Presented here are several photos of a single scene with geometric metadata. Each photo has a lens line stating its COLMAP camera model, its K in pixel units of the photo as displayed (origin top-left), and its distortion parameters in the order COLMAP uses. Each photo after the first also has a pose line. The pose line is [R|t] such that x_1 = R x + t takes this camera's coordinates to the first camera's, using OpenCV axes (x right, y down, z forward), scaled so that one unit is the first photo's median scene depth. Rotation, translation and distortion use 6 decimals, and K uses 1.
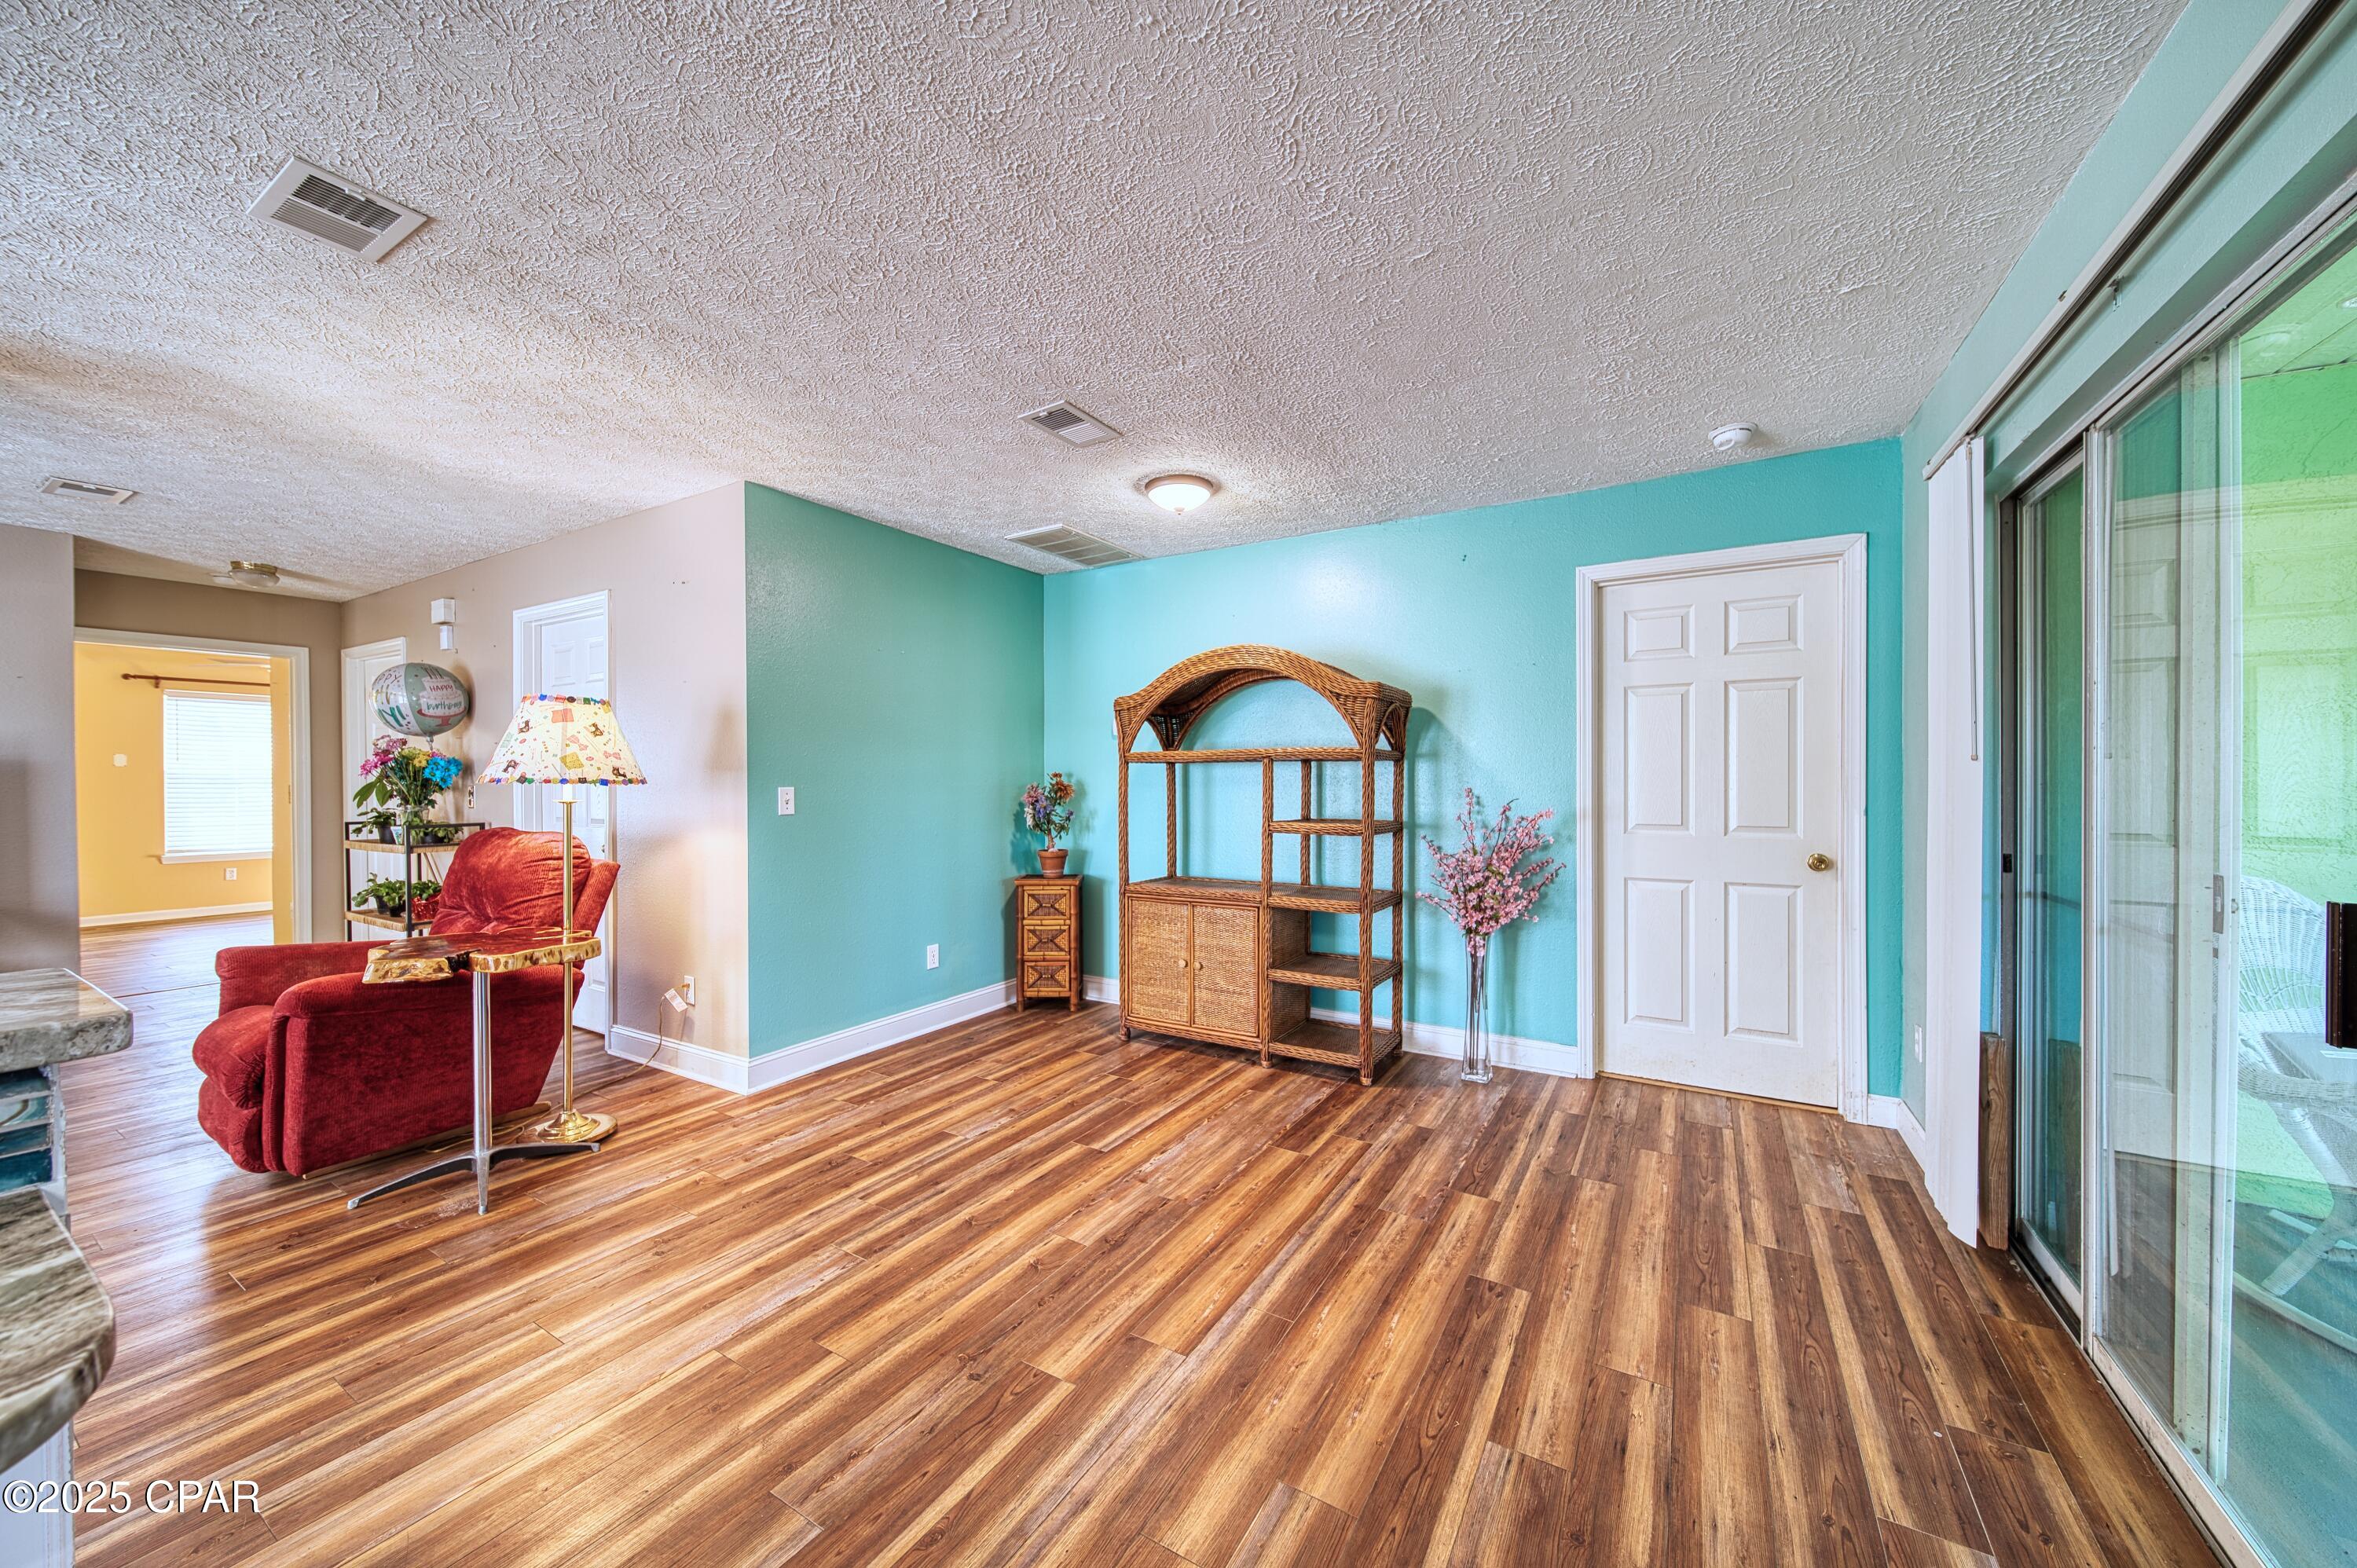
lens RADIAL K [[837.9, 0, 1194.5], [0, 837.9, 784.4], [0, 0, 1]] dist [0.001154, -0.000082]
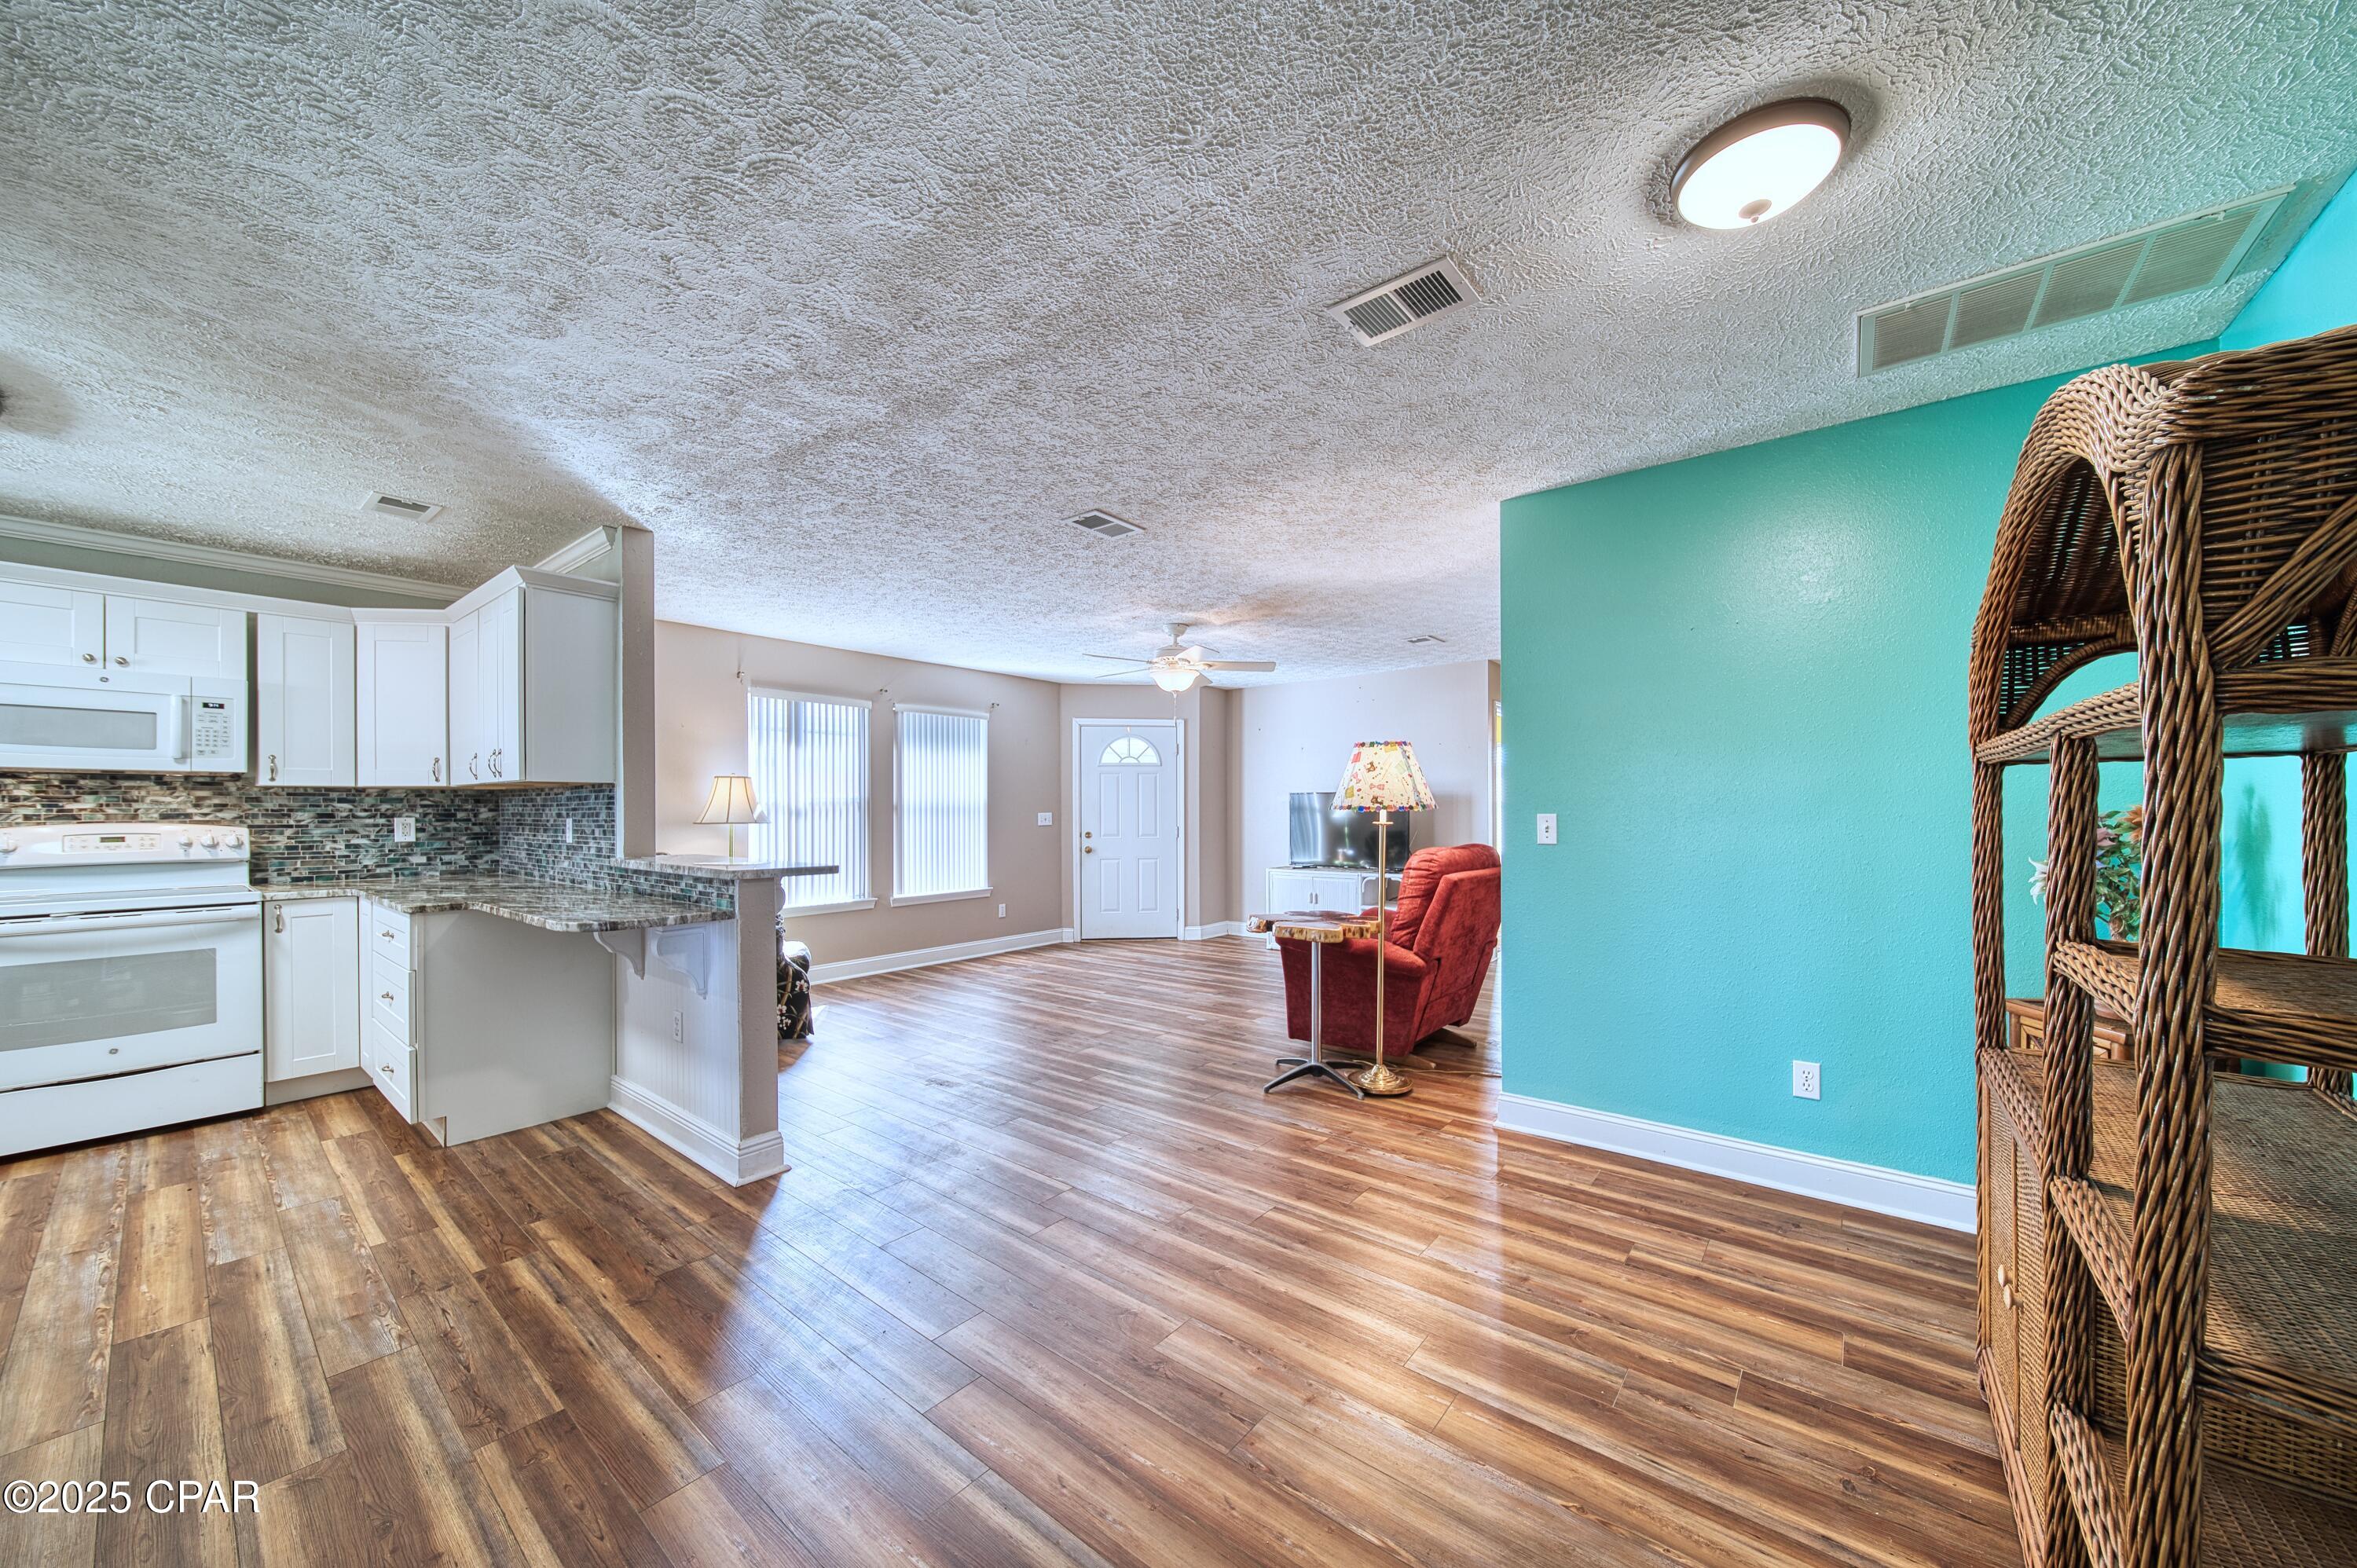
lens RADIAL K [[833.9, 0, 1192.5], [0, 833.9, 806.7], [0, 0, 1]] dist [0.001270, -0.000554]
pose [[-0.136917, 0.001274, -0.990582, 0.521450], [0.000347, 0.999999, 0.001238, -0.006353], [0.990583, -0.000174, -0.136917, 0.841176]]
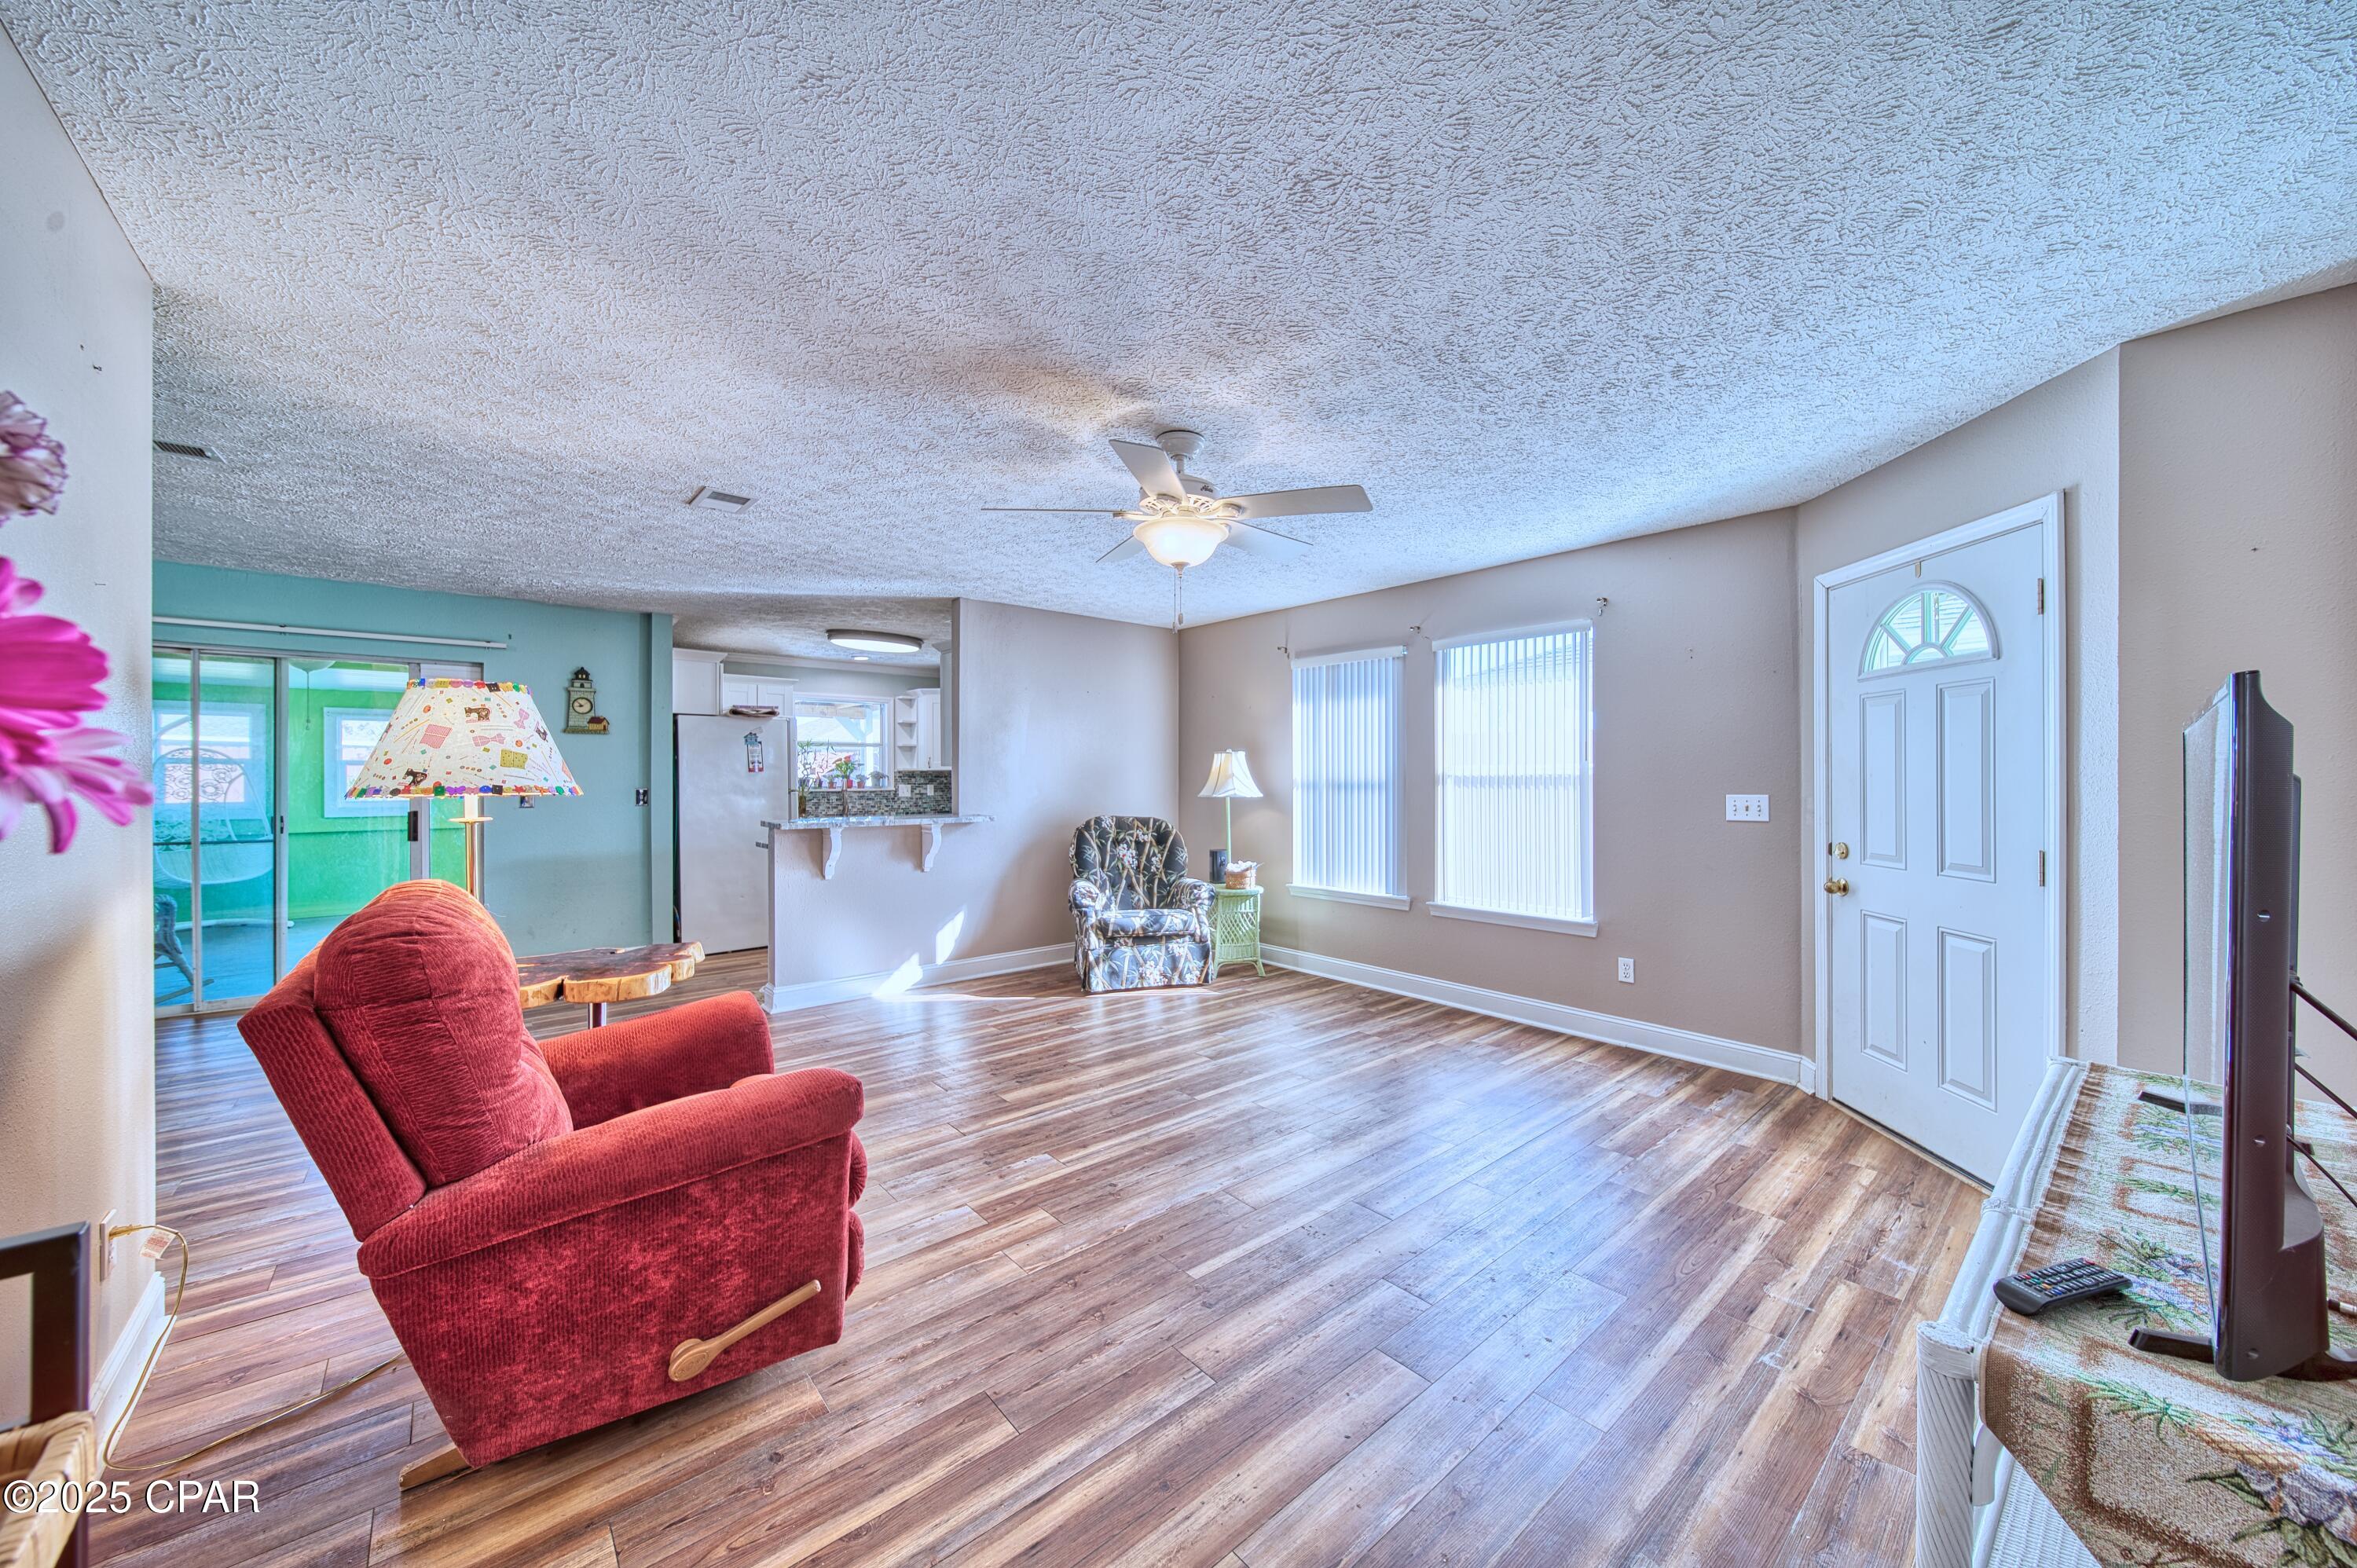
lens RADIAL K [[837.9, 0, 1194.5], [0, 837.9, 784.4], [0, 0, 1]] dist [0.001154, -0.000082]
pose [[-0.950287, 0.000667, 0.311375, -1.520840], [0.004040, 0.999940, 0.010189, -0.015598], [-0.311349, 0.010941, -0.950233, 1.436062]]
